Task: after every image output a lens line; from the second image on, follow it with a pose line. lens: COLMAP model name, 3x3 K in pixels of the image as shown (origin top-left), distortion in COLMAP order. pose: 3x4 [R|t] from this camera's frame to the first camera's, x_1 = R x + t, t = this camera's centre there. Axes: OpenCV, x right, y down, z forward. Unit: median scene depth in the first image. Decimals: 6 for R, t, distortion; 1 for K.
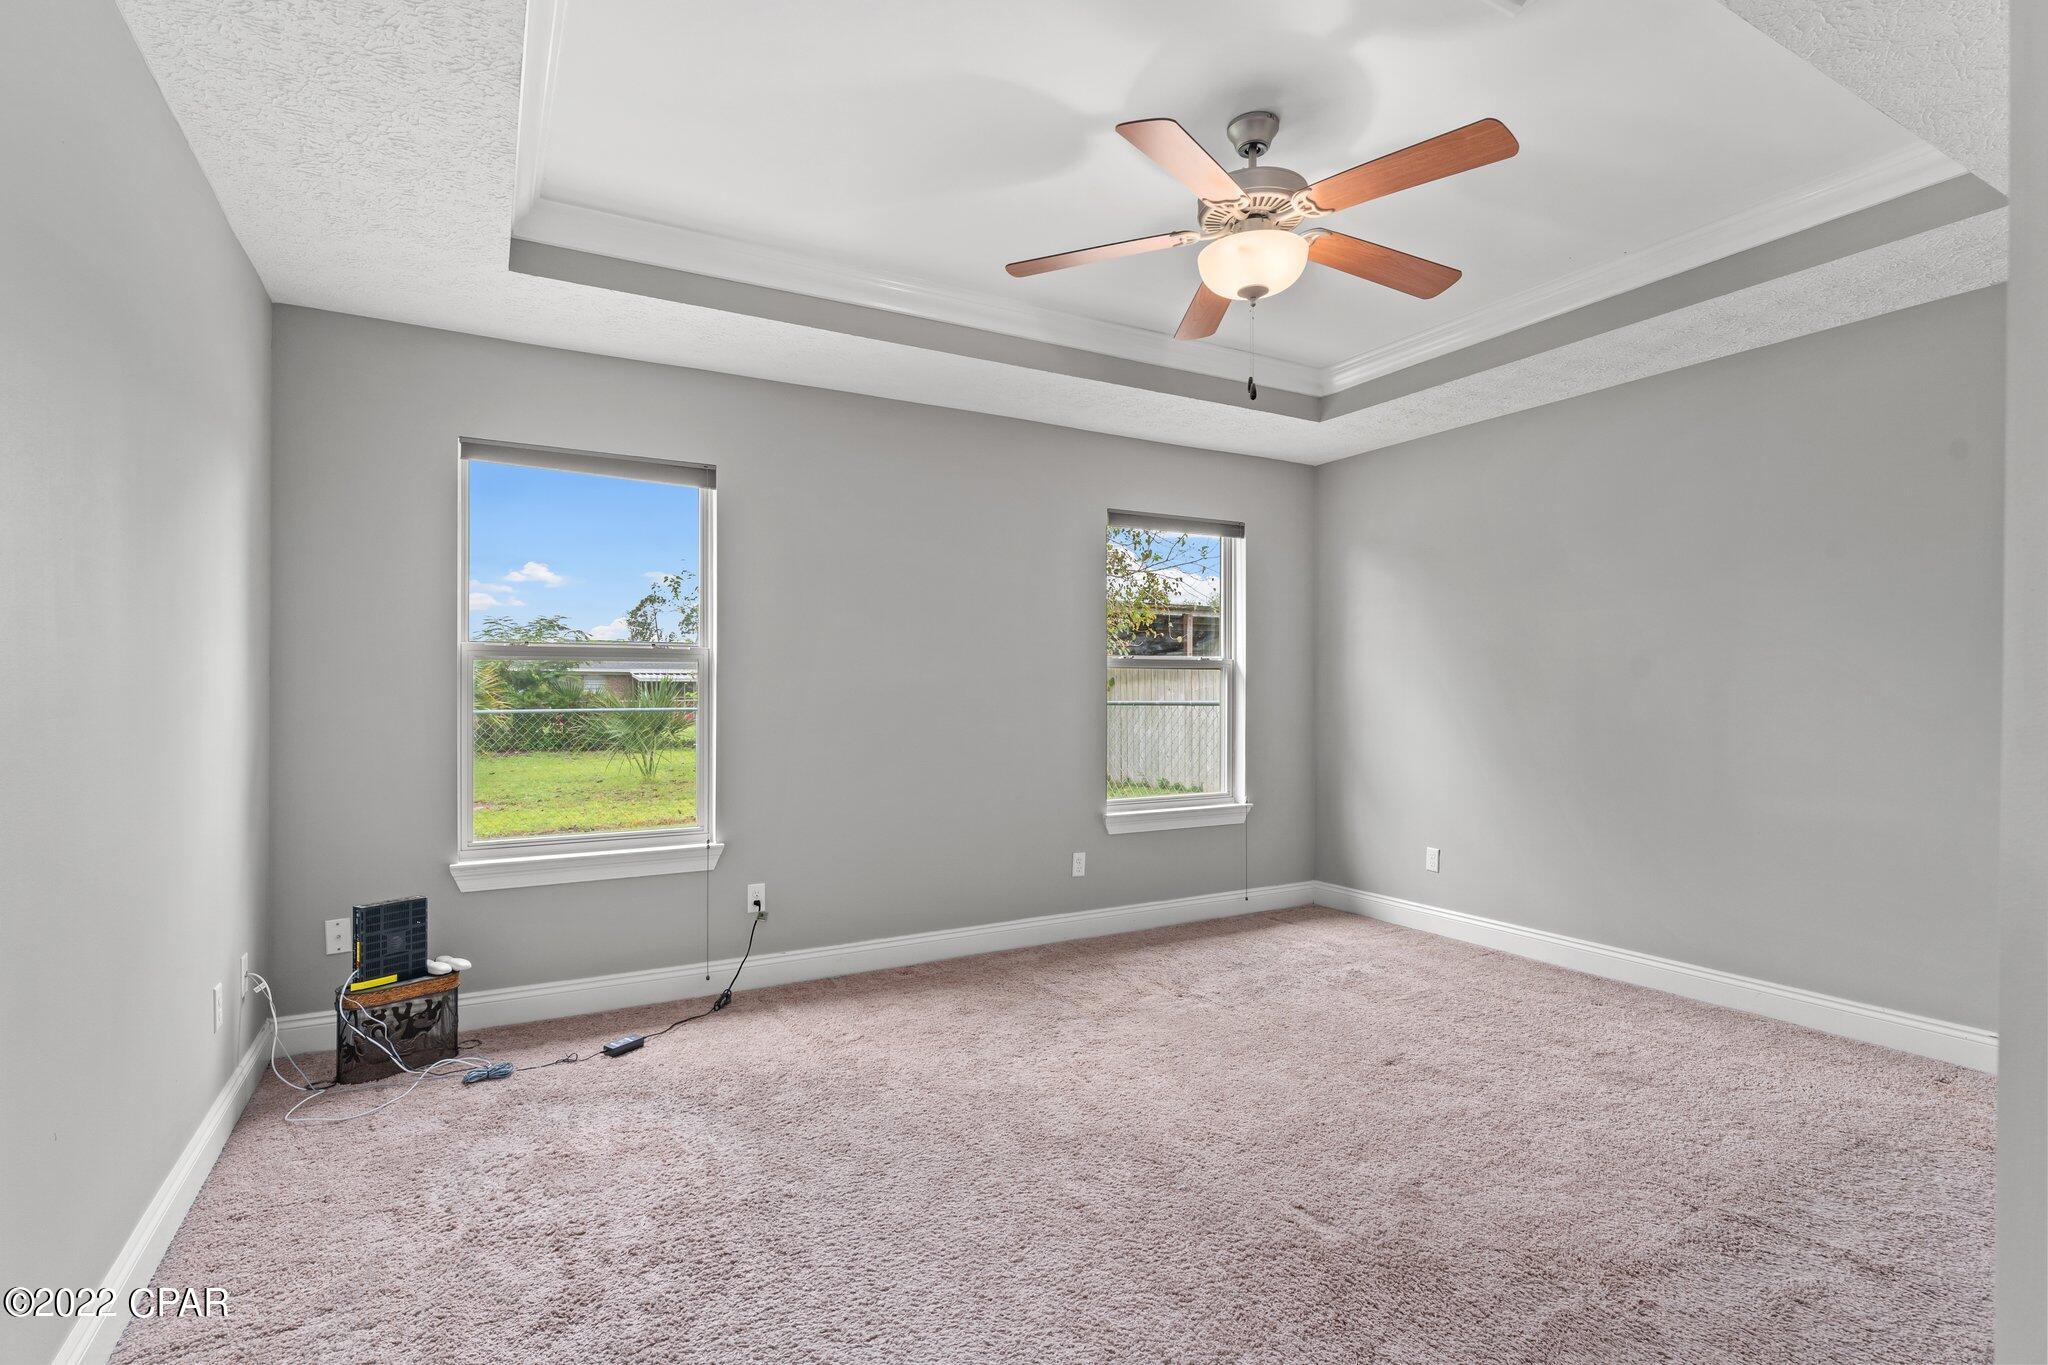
lens RADIAL K [[955.6, 0, 1040.9], [0, 955.6, 686.3], [0, 0, 1]] dist [0.001328, -0.002335]
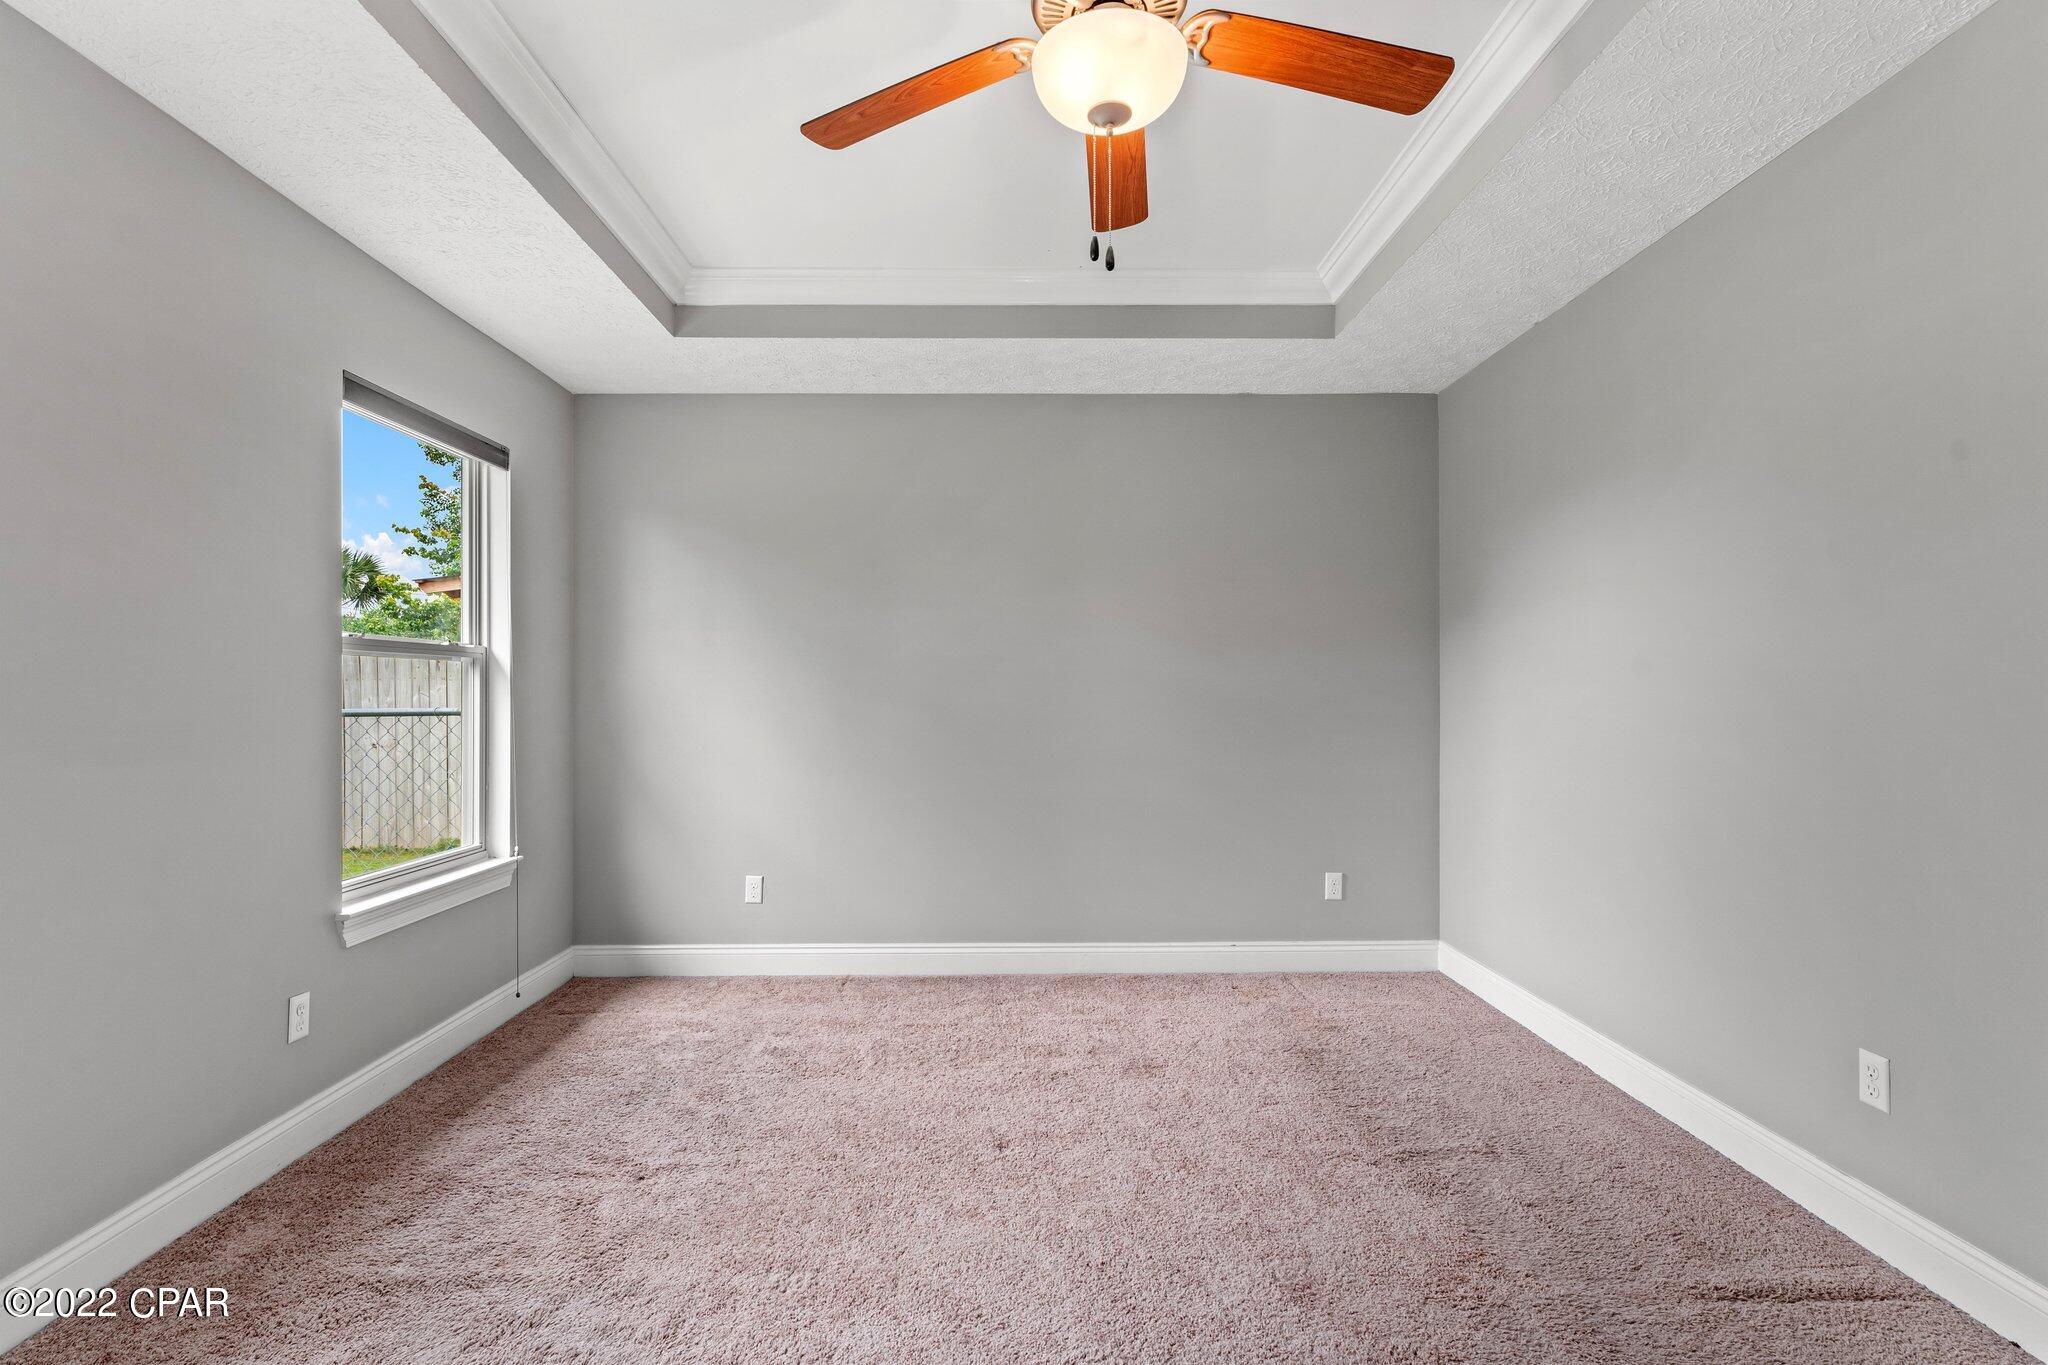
lens RADIAL K [[955.6, 0, 1023.0], [0, 955.6, 686.7], [0, 0, 1]] dist [0.001328, -0.002335]
pose [[0.503000, 0.004711, 0.864273, -0.285251], [-0.001845, 0.999989, -0.004378, 0.004083], [-0.864284, 0.000608, 0.503003, 0.492848]]
